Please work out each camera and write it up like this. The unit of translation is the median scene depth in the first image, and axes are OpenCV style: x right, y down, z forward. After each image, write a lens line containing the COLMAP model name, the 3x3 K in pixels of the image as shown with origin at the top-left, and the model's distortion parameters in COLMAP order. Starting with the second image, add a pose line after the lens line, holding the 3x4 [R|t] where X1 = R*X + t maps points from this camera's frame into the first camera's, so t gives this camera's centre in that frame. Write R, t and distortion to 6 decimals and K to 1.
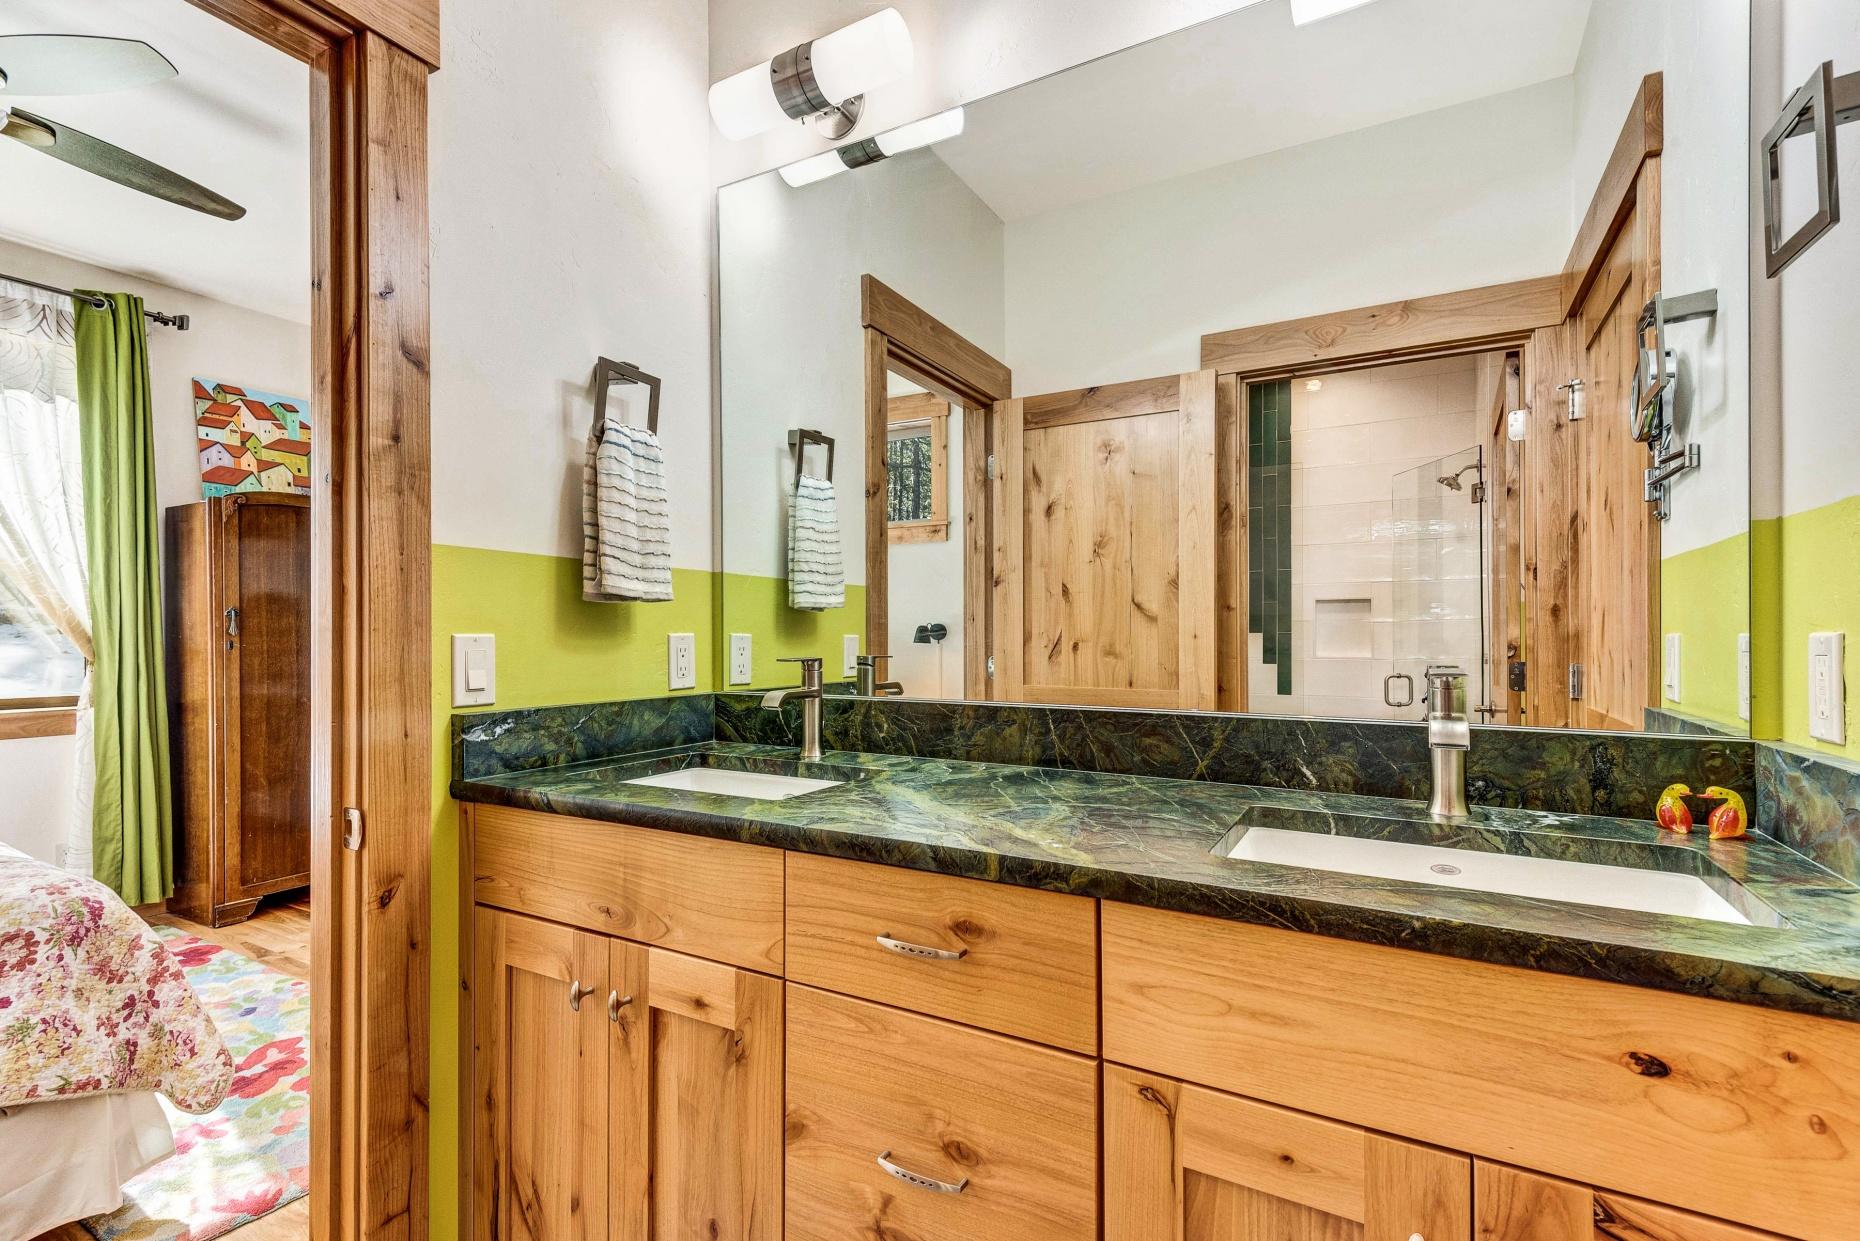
lens RADIAL K [[865.5, 0, 930.8], [0, 865.5, 632.8], [0, 0, 1]] dist [-0.001999, -0.000152]
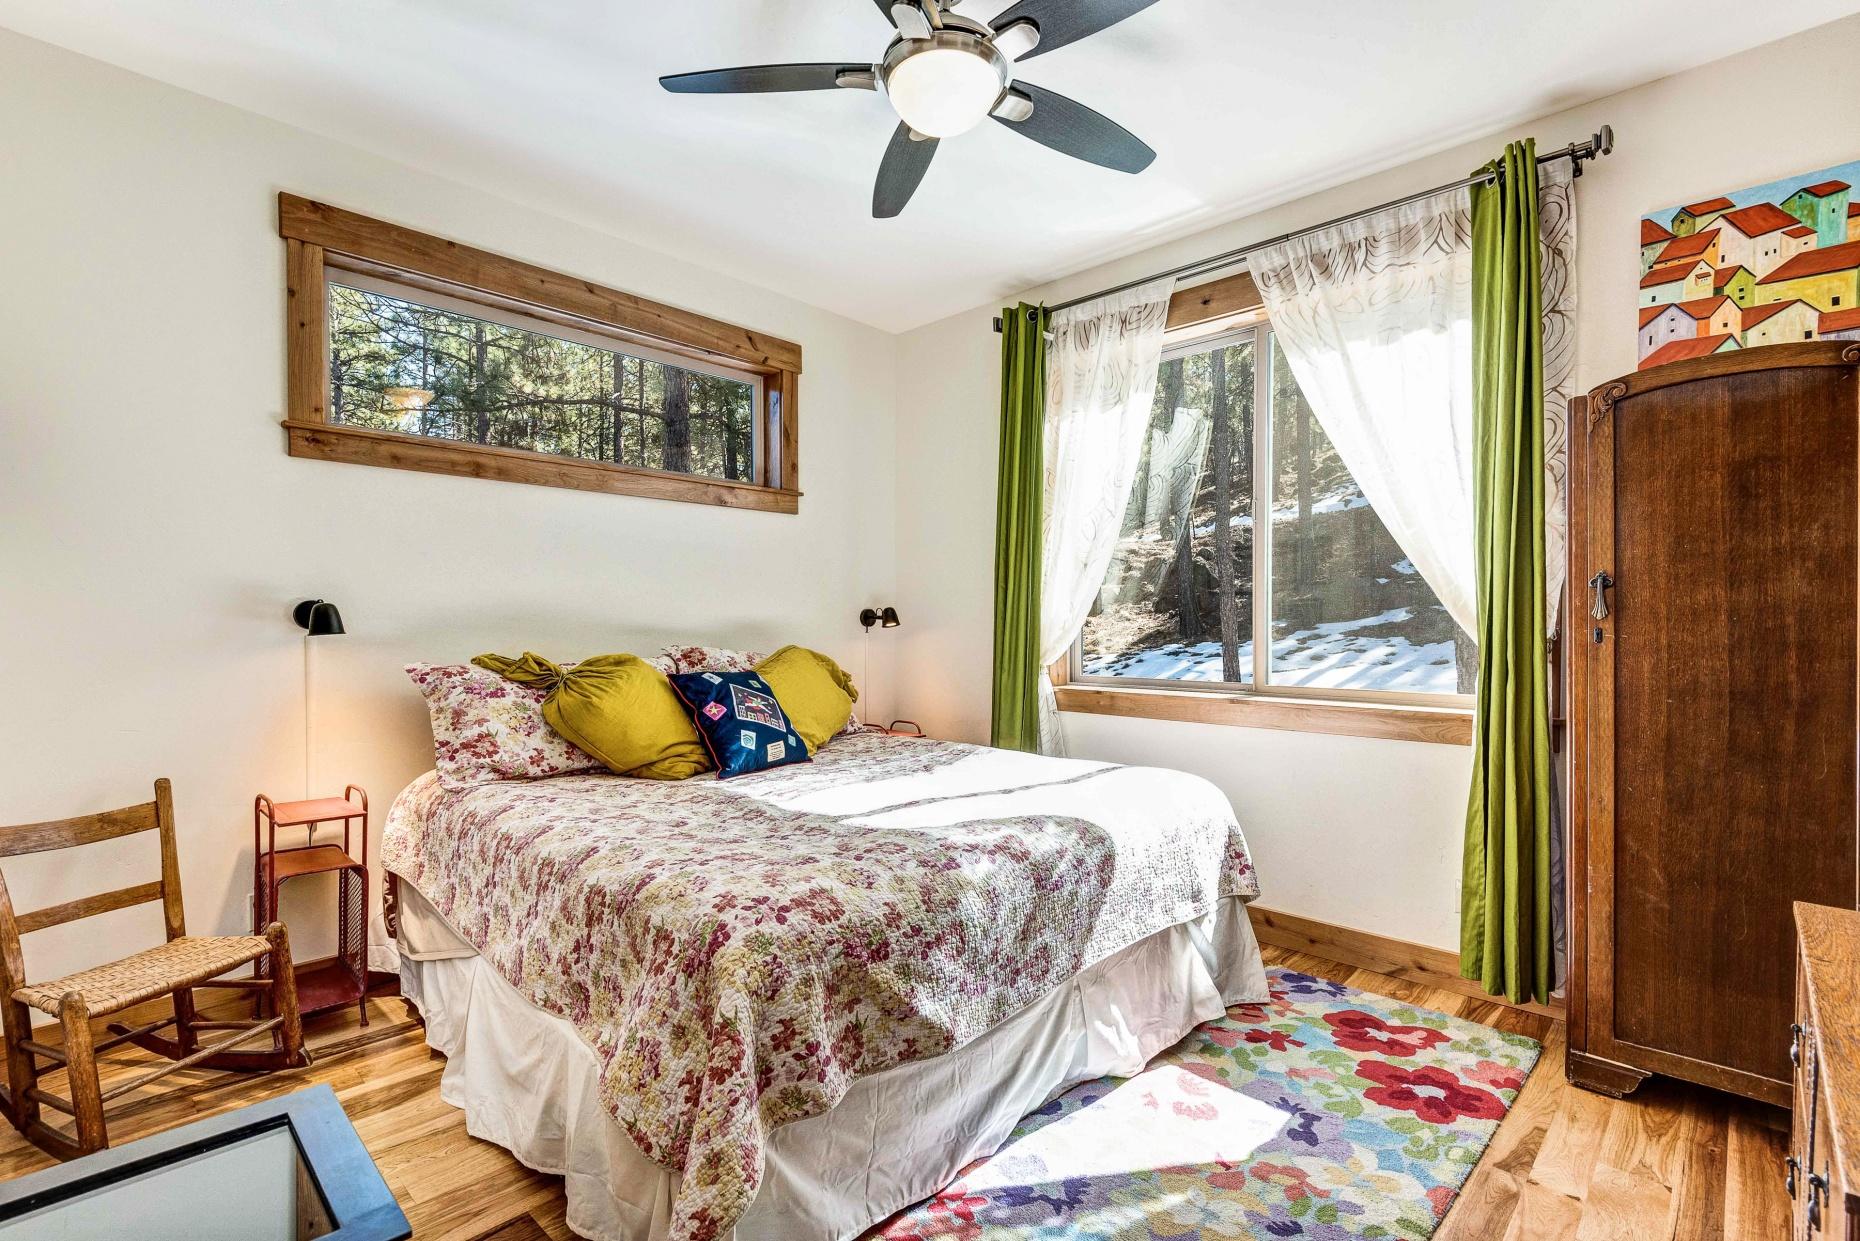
lens RADIAL K [[865.5, 0, 928.9], [0, 865.5, 637.2], [0, 0, 1]] dist [-0.001999, -0.000152]
pose [[-0.247779, 0.016839, -0.968670, -0.101269], [0.000316, 0.999850, 0.017300, 0.004749], [0.968817, 0.003981, -0.247747, 0.665513]]
